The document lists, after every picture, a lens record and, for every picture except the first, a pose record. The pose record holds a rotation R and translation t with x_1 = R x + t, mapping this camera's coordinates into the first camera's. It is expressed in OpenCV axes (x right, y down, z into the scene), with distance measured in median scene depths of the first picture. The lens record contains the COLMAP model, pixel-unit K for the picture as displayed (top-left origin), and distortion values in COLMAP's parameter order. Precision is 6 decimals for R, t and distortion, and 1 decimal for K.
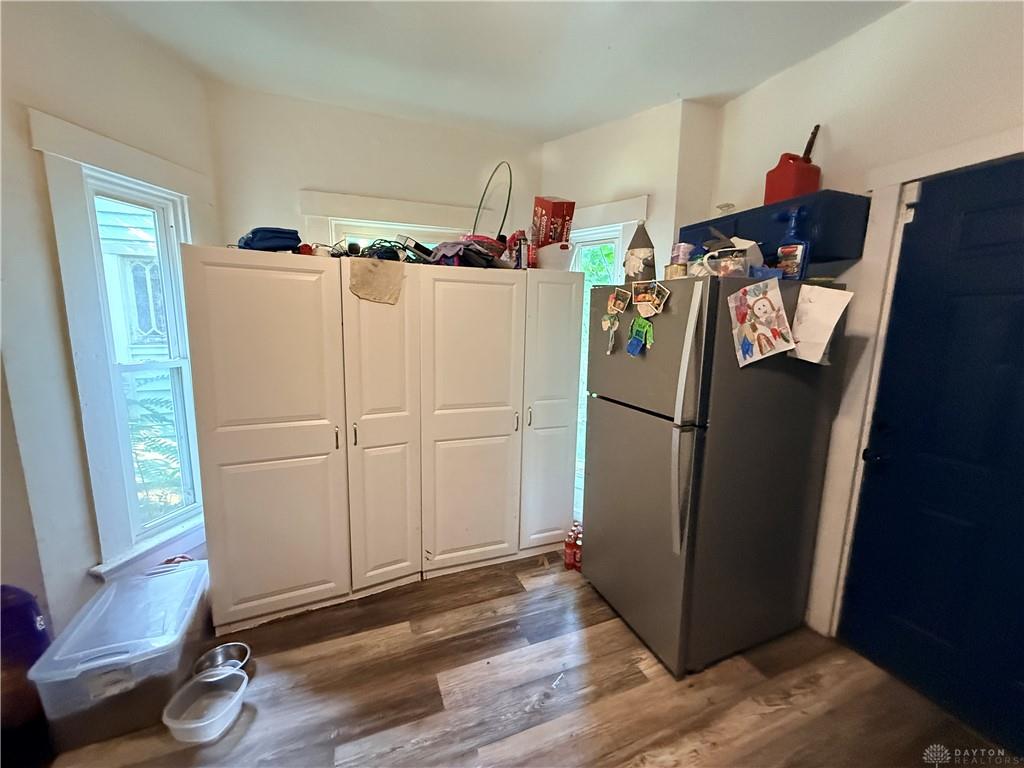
lens RADIAL K [[409.6, 0, 512.0], [0, 409.6, 384.0], [0, 0, 1]] dist [0.002116, 0.000140]
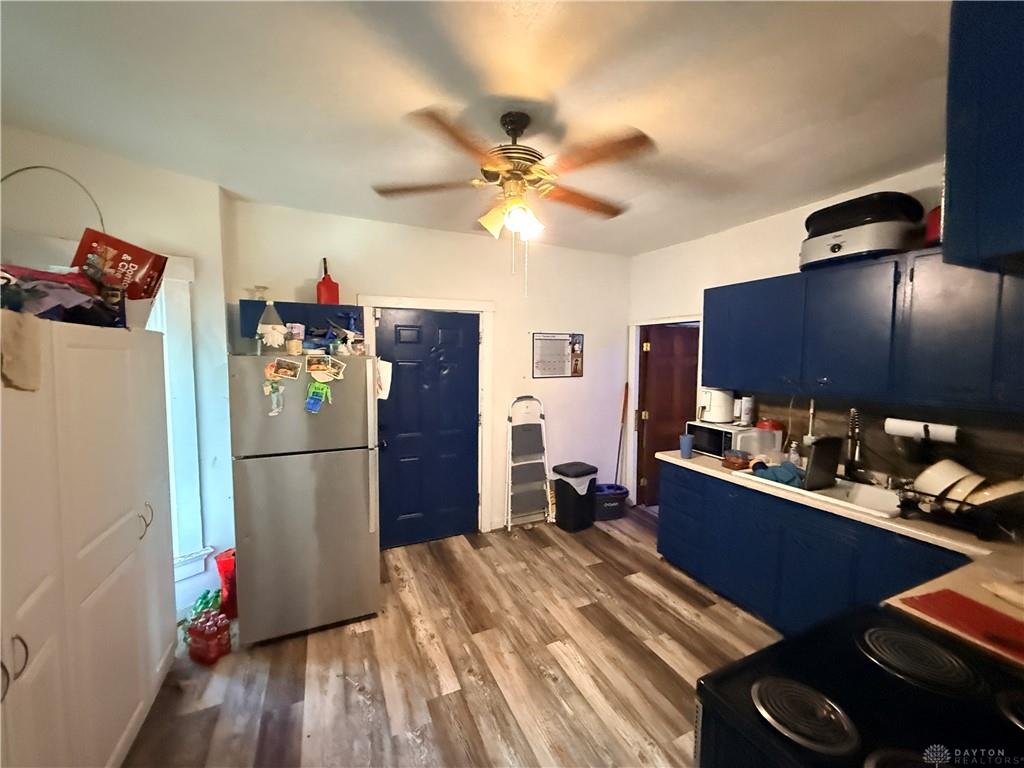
lens RADIAL K [[409.6, 0, 512.0], [0, 409.6, 384.0], [0, 0, 1]] dist [0.002116, 0.000140]
pose [[-0.065709, -0.085260, 0.994190, -1.053905], [0.147374, 0.984587, 0.094177, -0.191240], [-0.986896, 0.152706, -0.052131, 0.455558]]
